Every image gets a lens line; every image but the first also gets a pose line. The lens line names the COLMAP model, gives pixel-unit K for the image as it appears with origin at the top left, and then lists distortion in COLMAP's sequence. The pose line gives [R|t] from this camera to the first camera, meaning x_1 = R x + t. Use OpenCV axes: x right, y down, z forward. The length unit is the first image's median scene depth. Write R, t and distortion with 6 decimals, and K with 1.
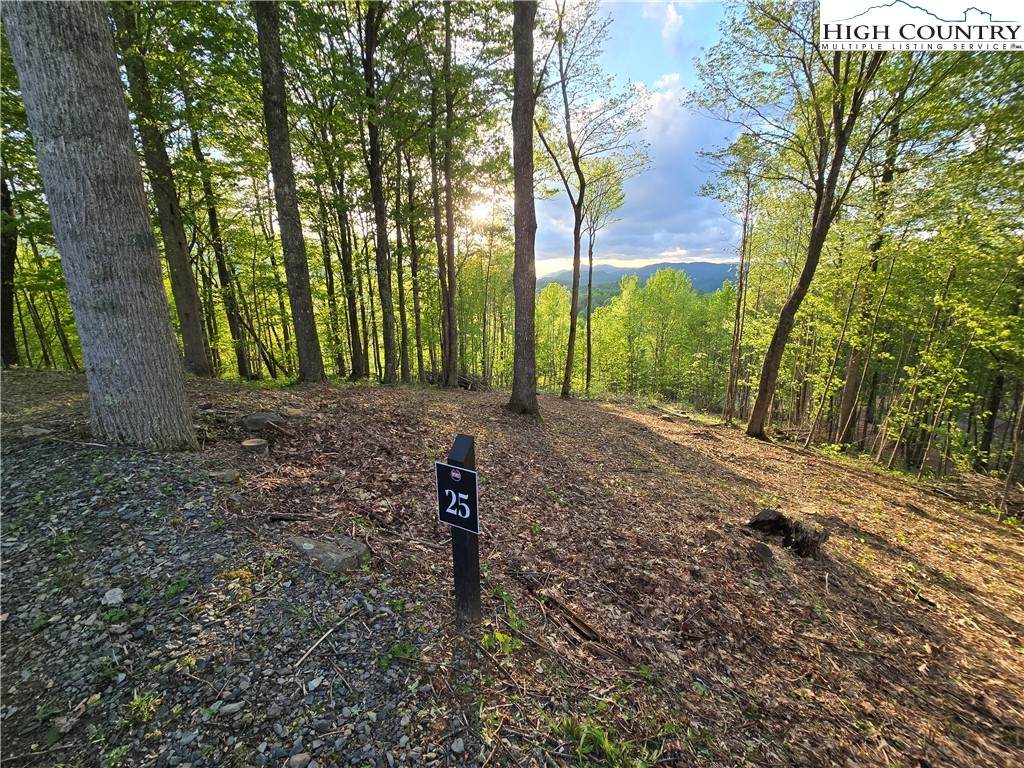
lens RADIAL K [[443.7, 0, 517.0], [0, 443.7, 380.2], [0, 0, 1]] dist [-0.003886, 0.002708]
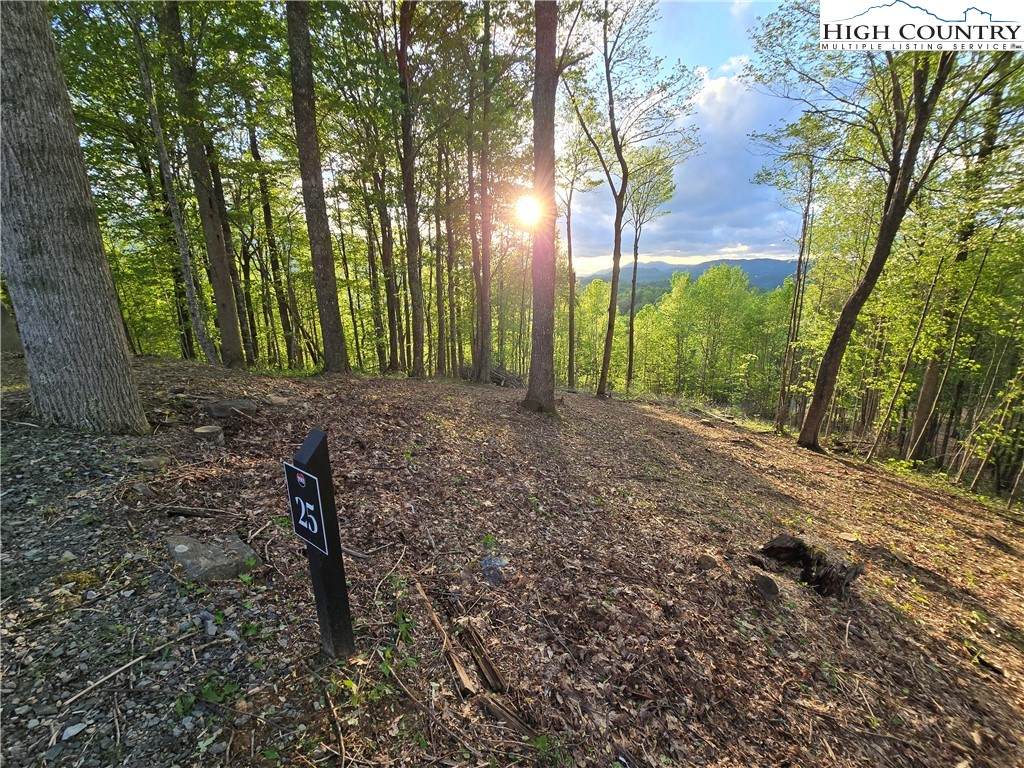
lens RADIAL K [[443.7, 0, 511.0], [0, 443.7, 380.1], [0, 0, 1]] dist [-0.003886, 0.002708]
pose [[0.992489, 0.030180, -0.118552, 0.067557], [-0.029536, 0.999538, 0.007184, 0.002970], [0.118714, -0.003628, 0.992922, 0.048930]]
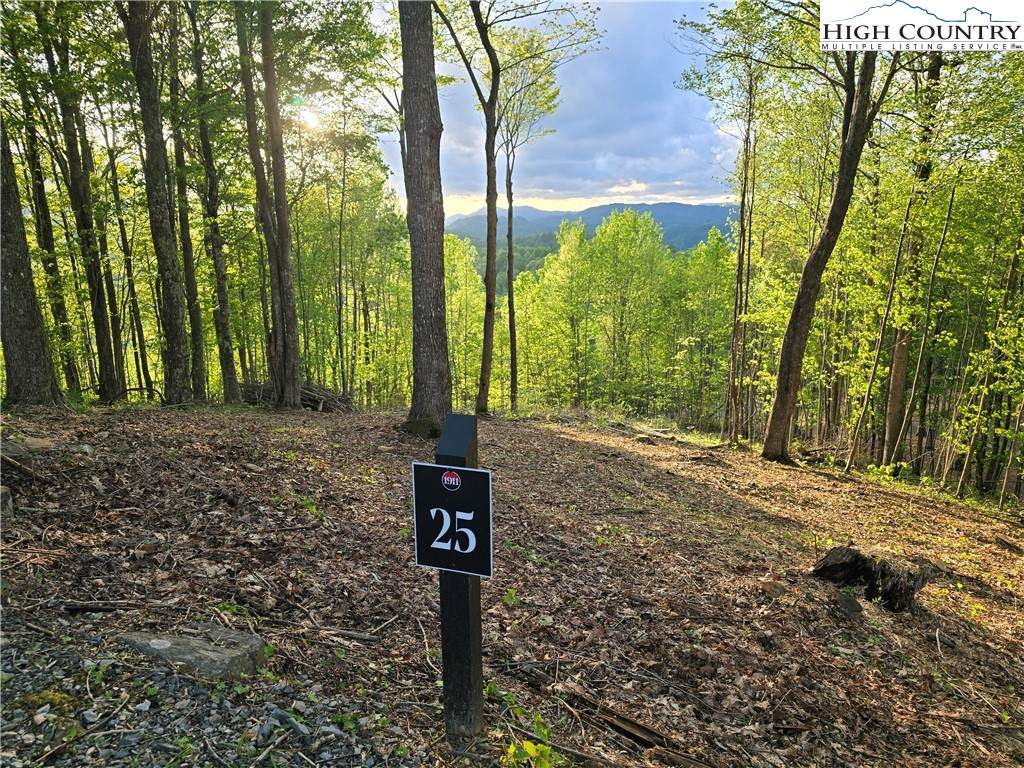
lens RADIAL K [[723.7, 0, 519.5], [0, 723.7, 392.1], [0, 0, 1]] dist [0.055332, -0.041339]
pose [[0.983033, -0.042259, 0.178493, -0.044101], [0.043214, 0.999065, -0.001465, 0.019752], [-0.178264, 0.009153, 0.983940, 0.003582]]
